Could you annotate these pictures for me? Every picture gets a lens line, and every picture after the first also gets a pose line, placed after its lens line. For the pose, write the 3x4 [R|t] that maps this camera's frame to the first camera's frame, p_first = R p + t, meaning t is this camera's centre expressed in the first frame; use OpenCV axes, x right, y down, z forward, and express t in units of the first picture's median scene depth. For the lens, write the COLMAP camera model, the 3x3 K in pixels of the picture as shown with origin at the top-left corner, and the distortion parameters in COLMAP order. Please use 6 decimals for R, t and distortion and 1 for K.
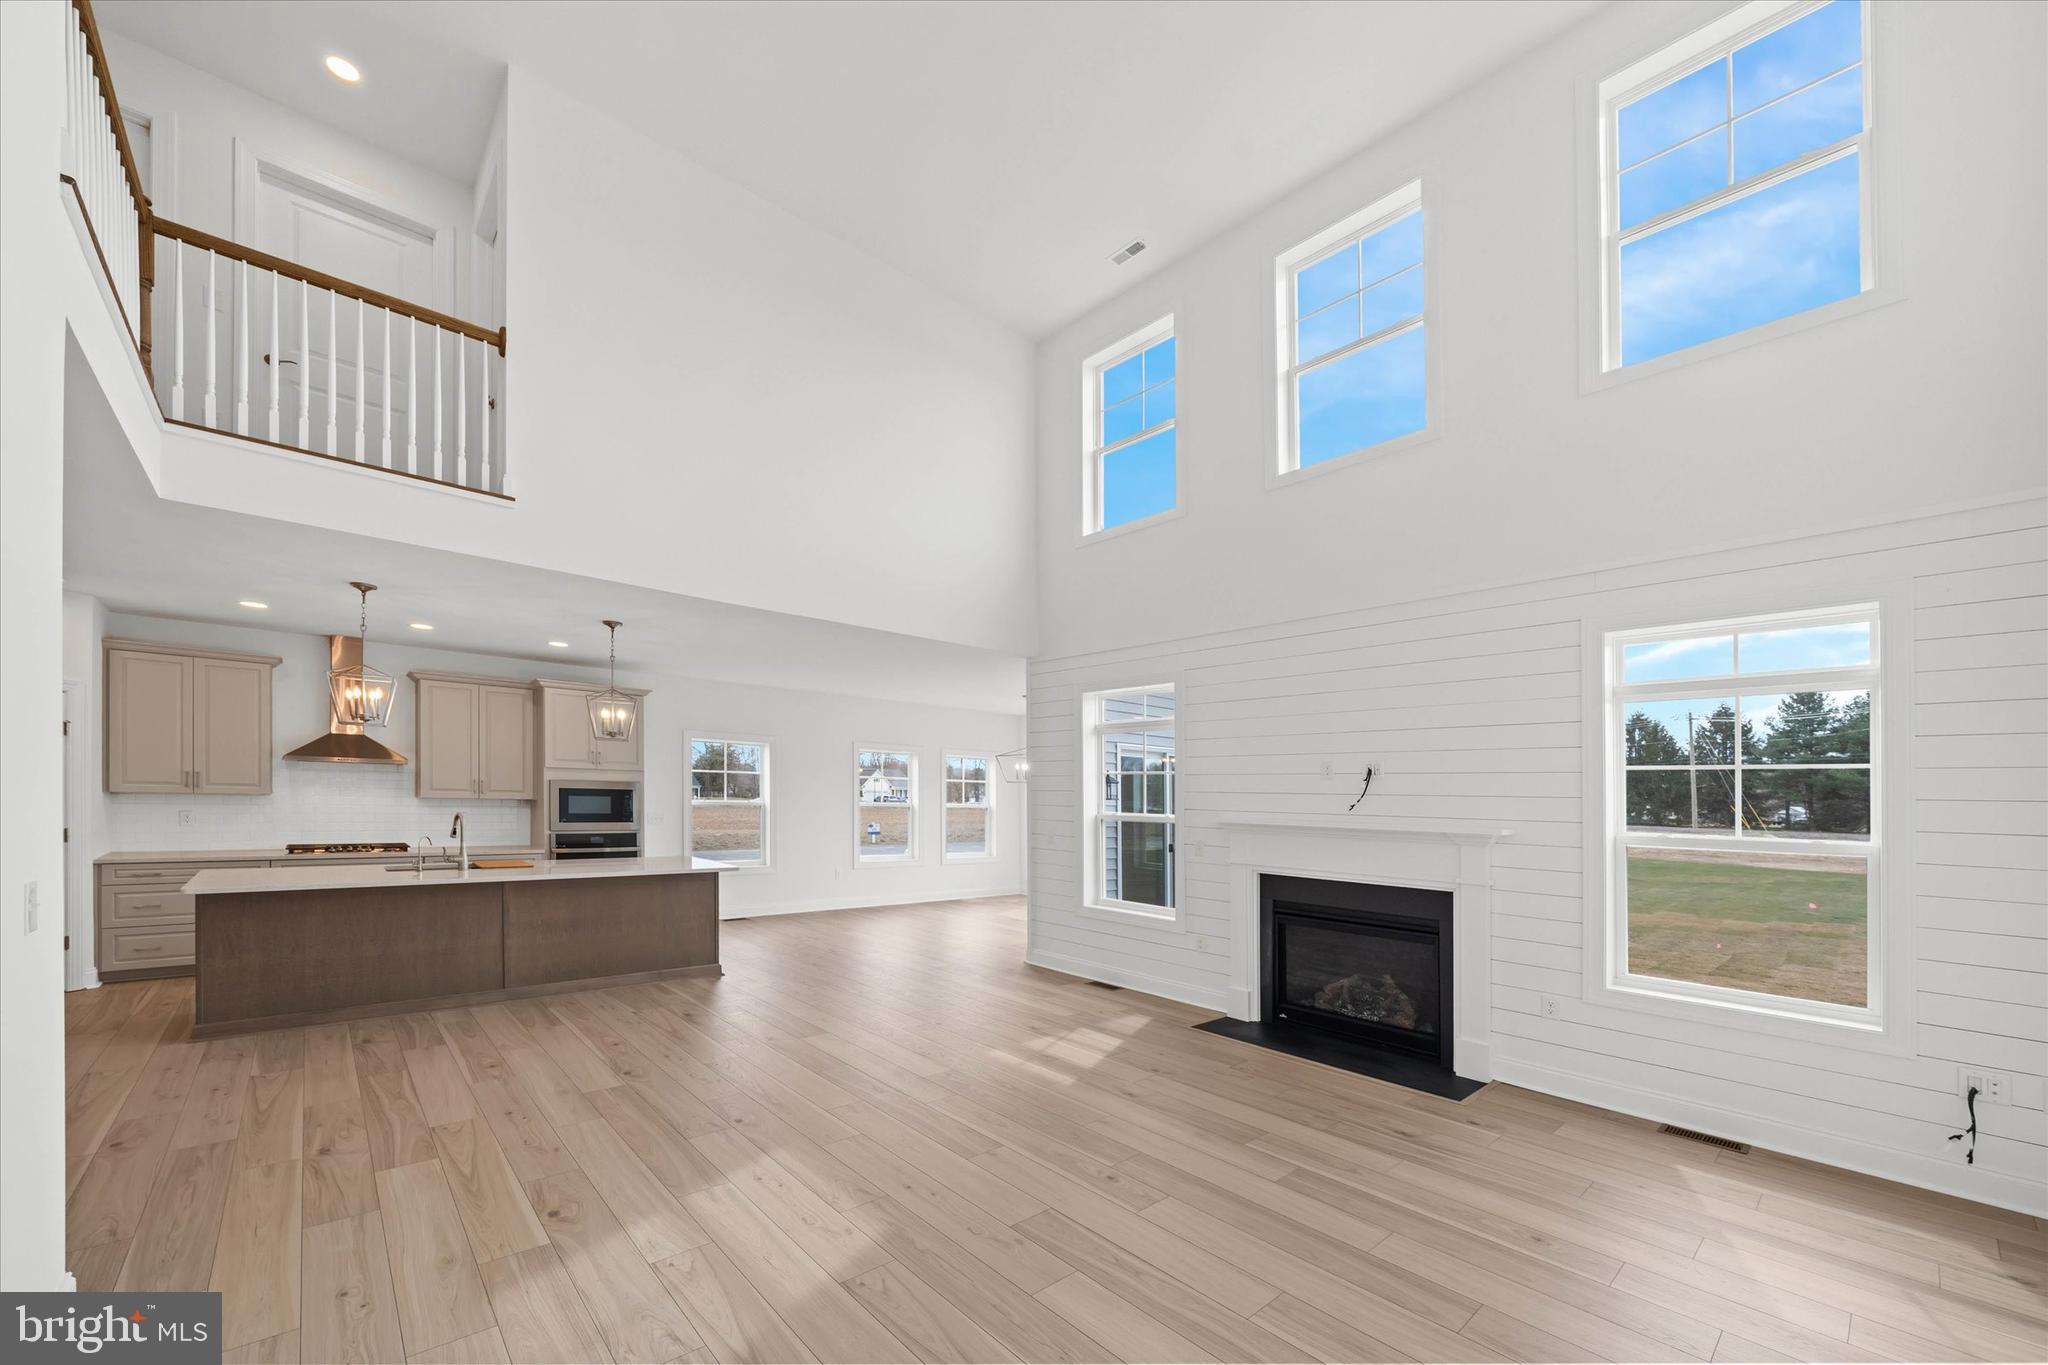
lens RADIAL K [[800.8, 0, 1028.5], [0, 800.8, 797.1], [0, 0, 1]] dist [-0.000077, 0.000033]
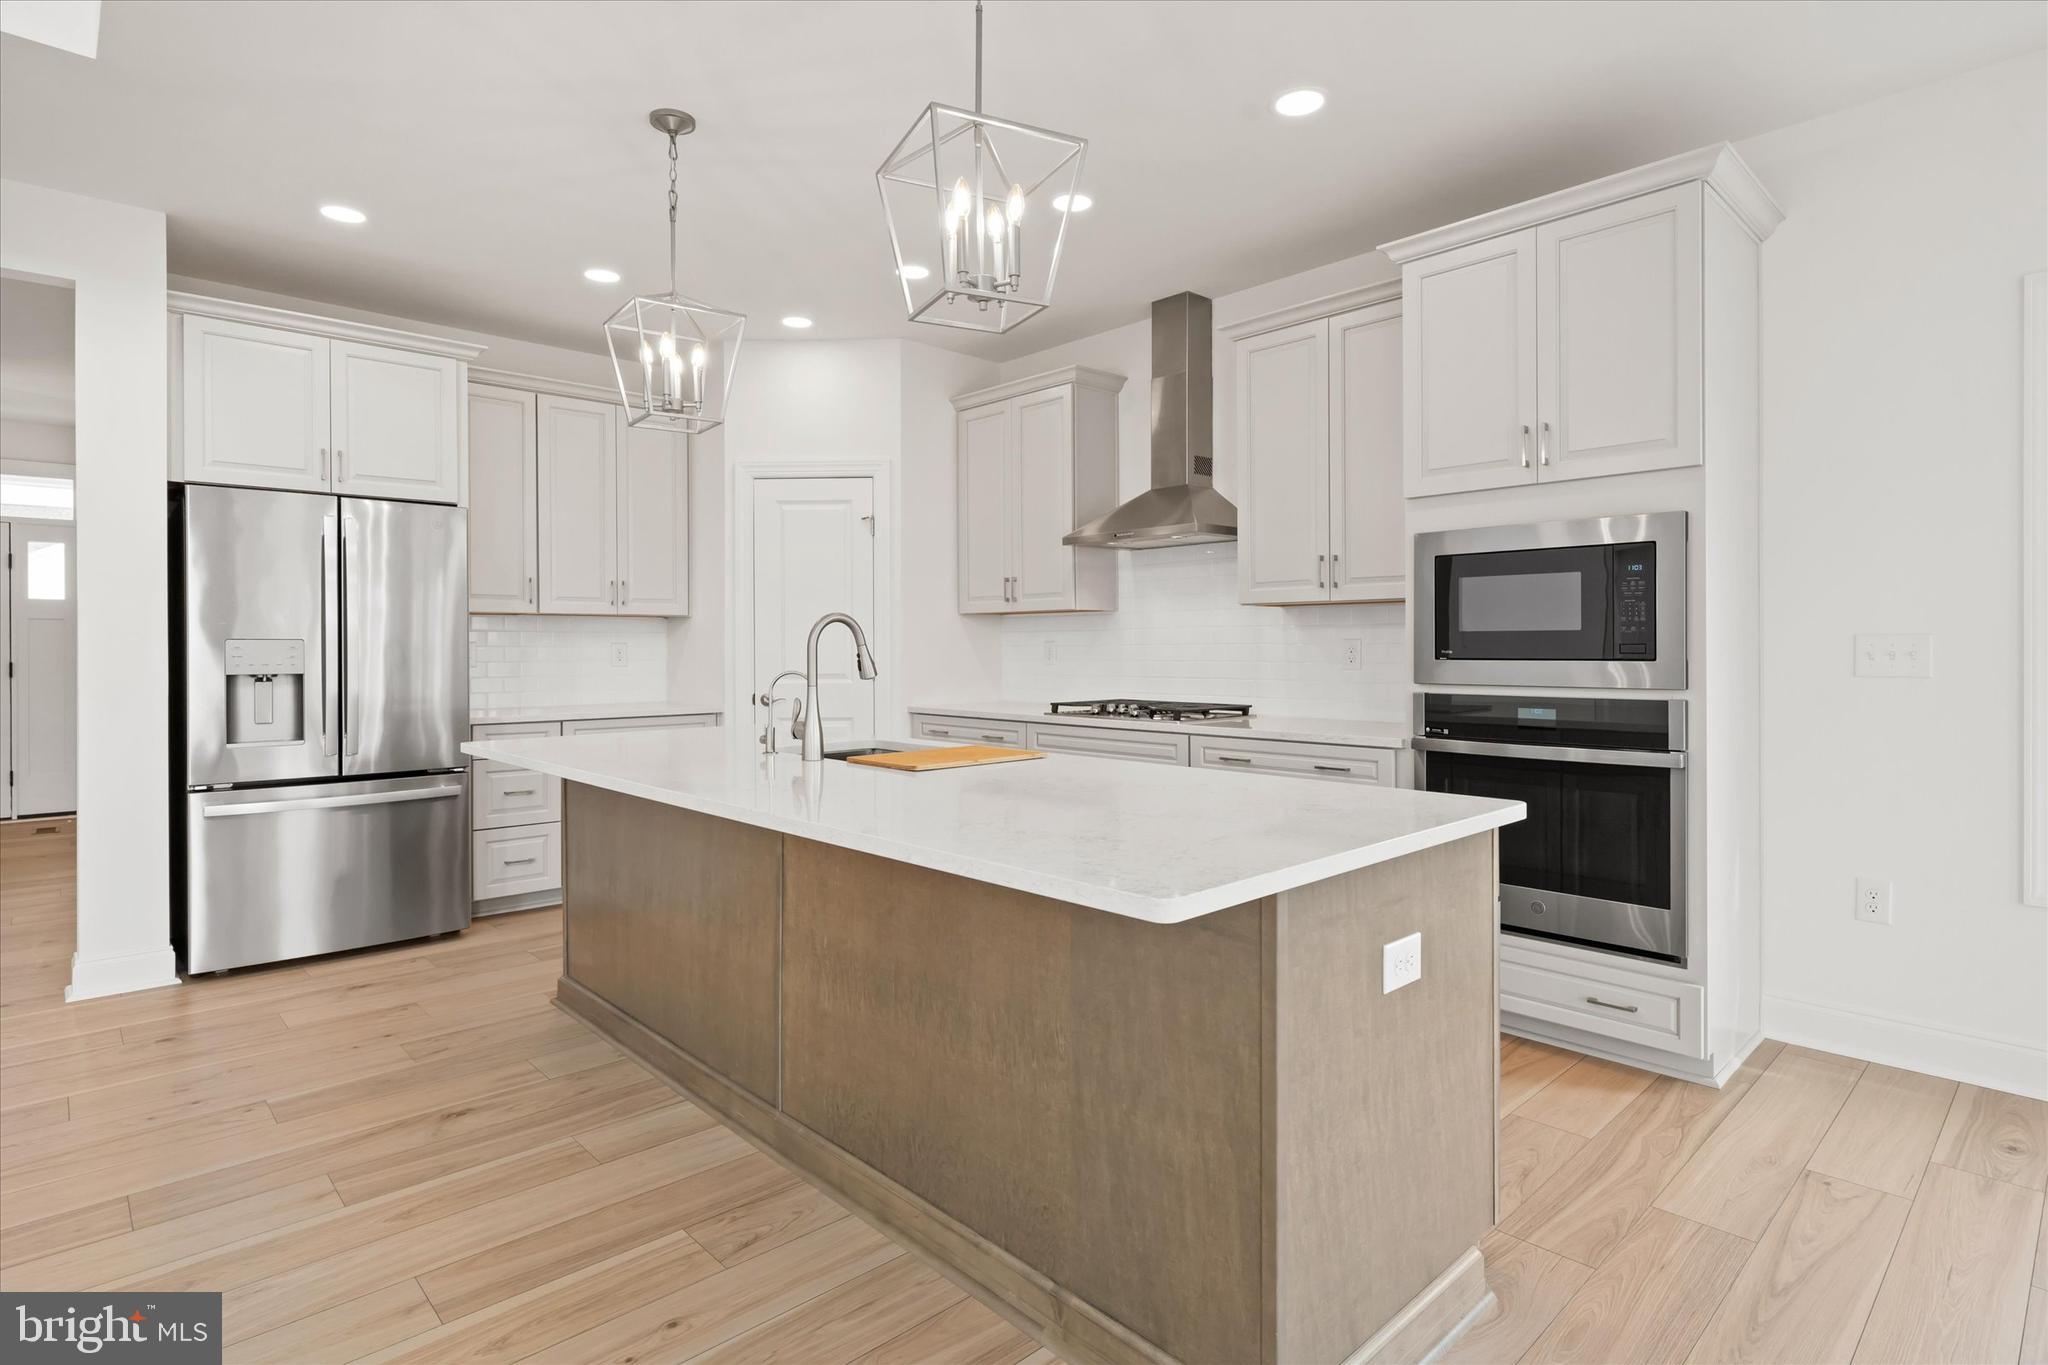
lens RADIAL K [[1114.0, 0, 1024.0], [0, 1114.0, 682.5], [0, 0, 1]] dist [-0.000433, -0.000124]
pose [[-0.013201, 0.004251, -0.999904, -0.125643], [0.007966, 0.999960, 0.004147, 0.037538], [0.999881, -0.007911, -0.013234, 0.837641]]
